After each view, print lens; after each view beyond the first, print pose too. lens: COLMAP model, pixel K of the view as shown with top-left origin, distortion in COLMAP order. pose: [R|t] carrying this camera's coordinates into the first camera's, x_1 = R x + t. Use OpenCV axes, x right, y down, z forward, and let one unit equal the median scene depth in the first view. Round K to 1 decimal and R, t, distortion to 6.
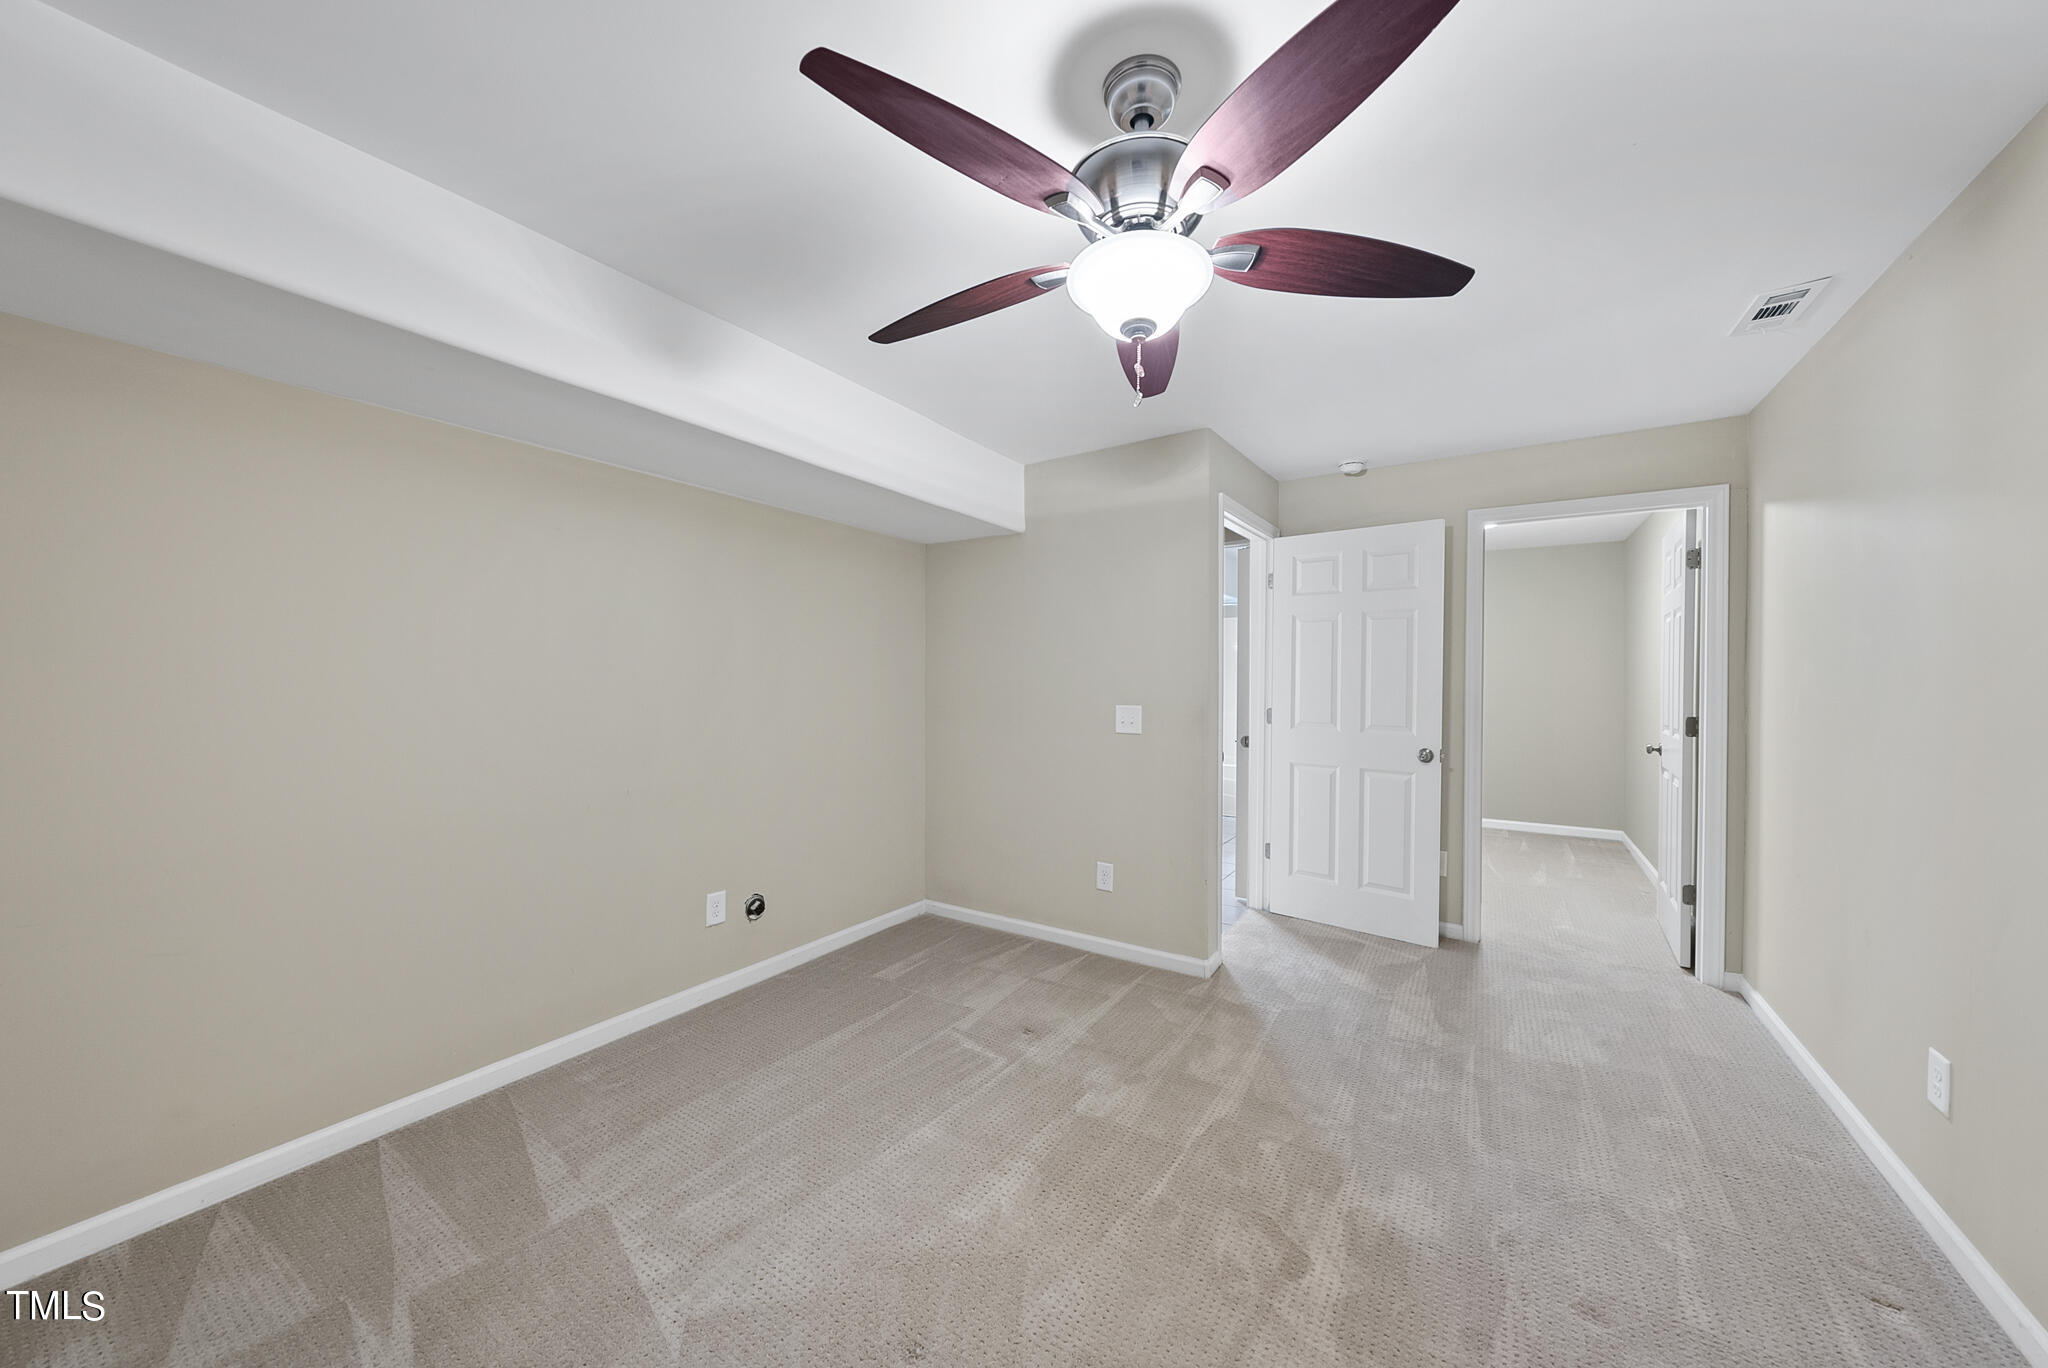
lens RADIAL K [[700.4, 0, 1011.1], [0, 700.4, 683.0], [0, 0, 1]] dist [0.001467, -0.000567]
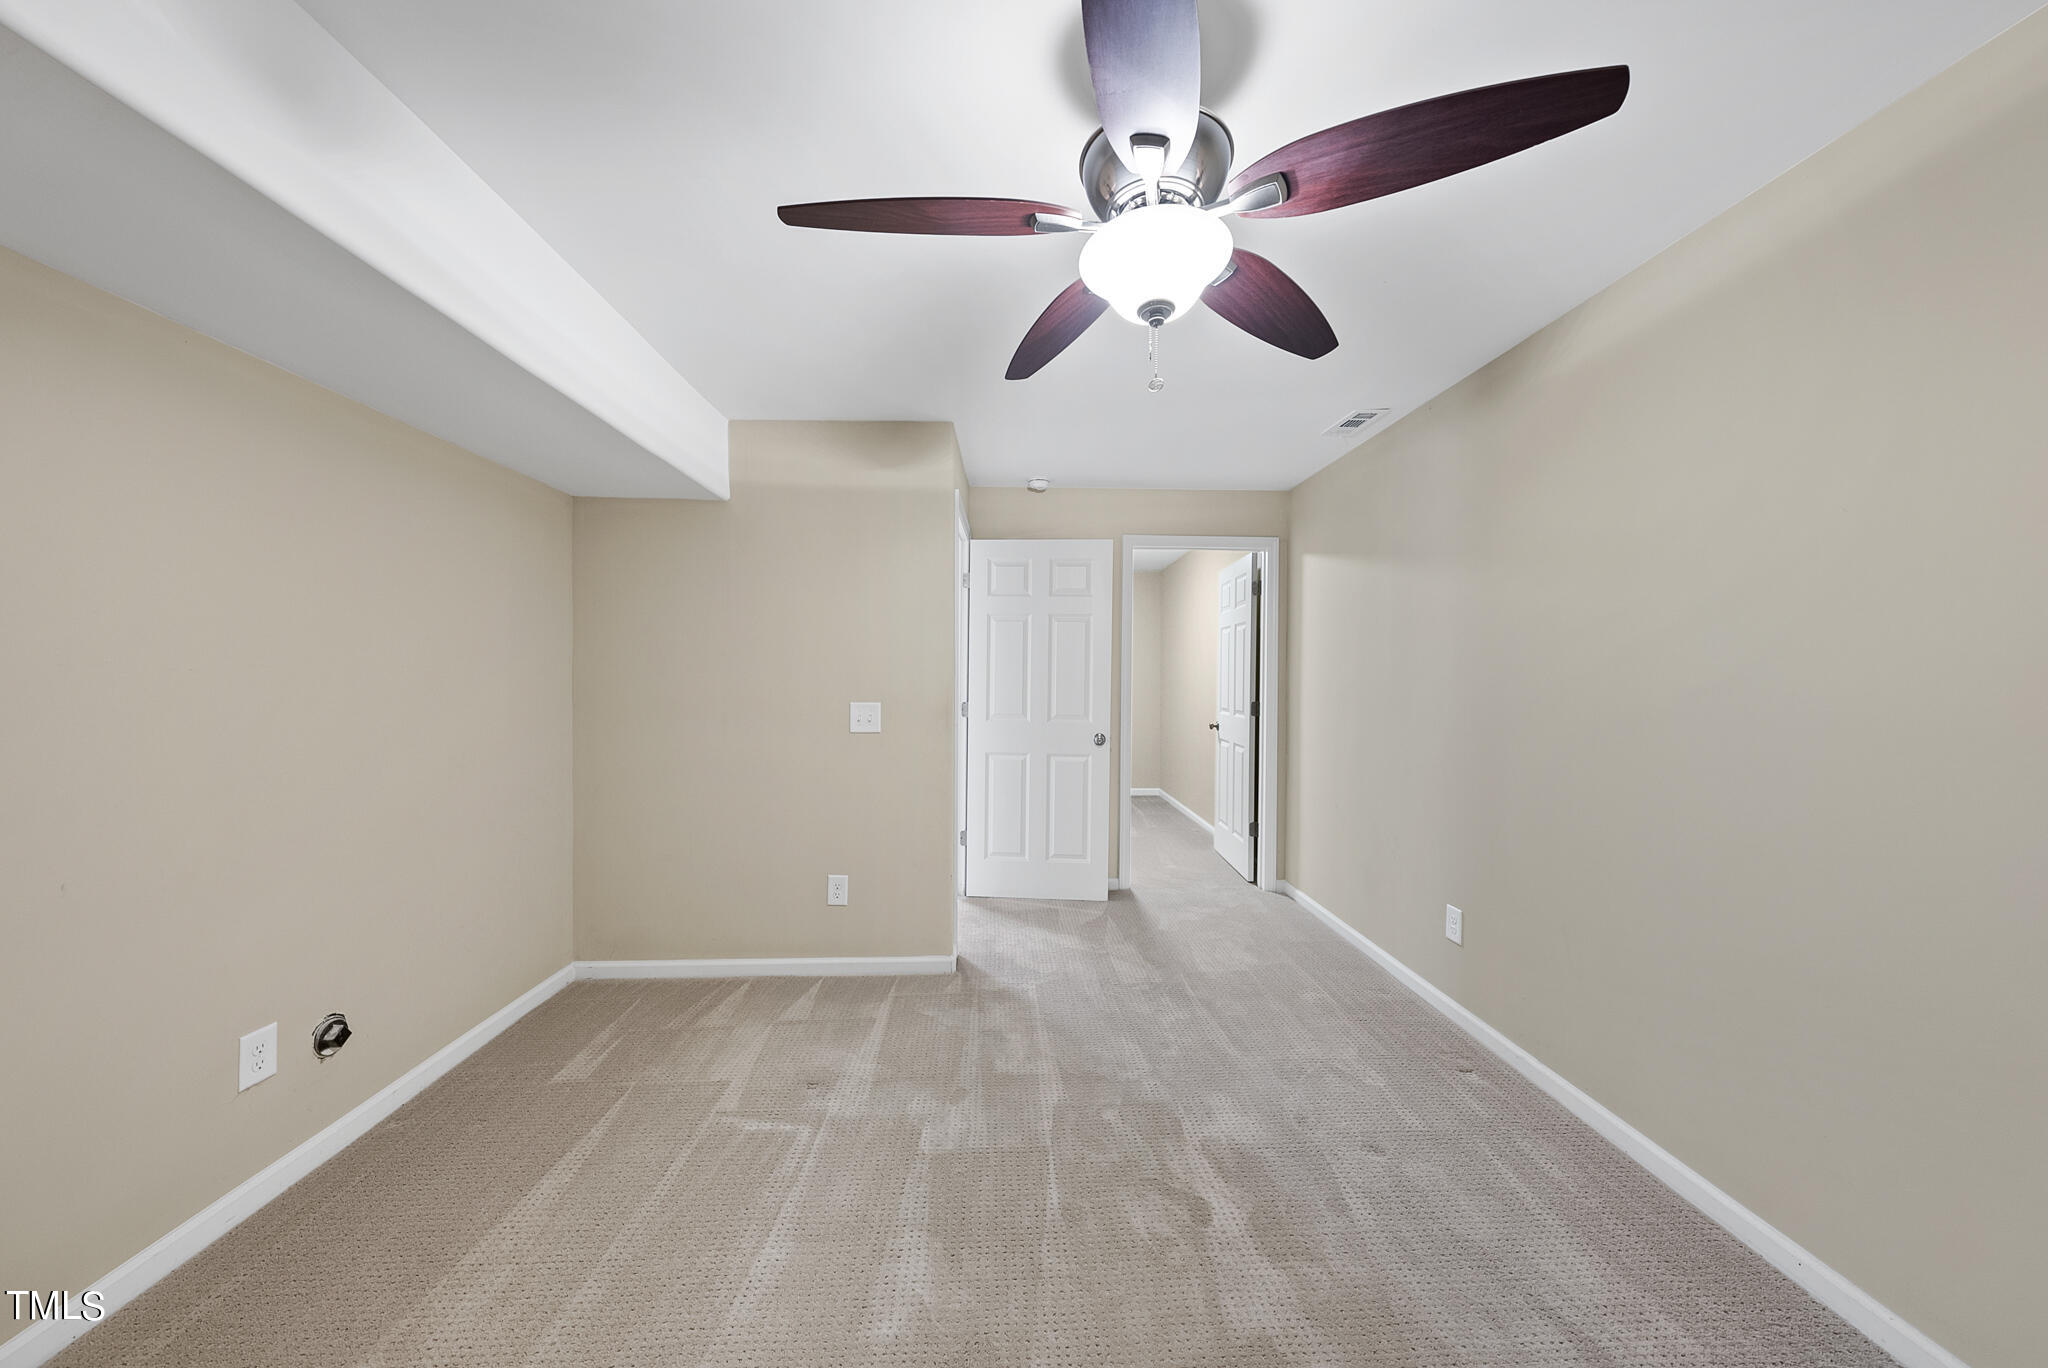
lens RADIAL K [[700.4, 0, 1013.5], [0, 700.4, 682.5], [0, 0, 1]] dist [0.001467, -0.000567]
pose [[0.820072, -0.005881, 0.572230, -0.235221], [0.001380, 0.999965, 0.008299, -0.001930], [-0.572259, -0.006016, 0.820051, 0.142461]]
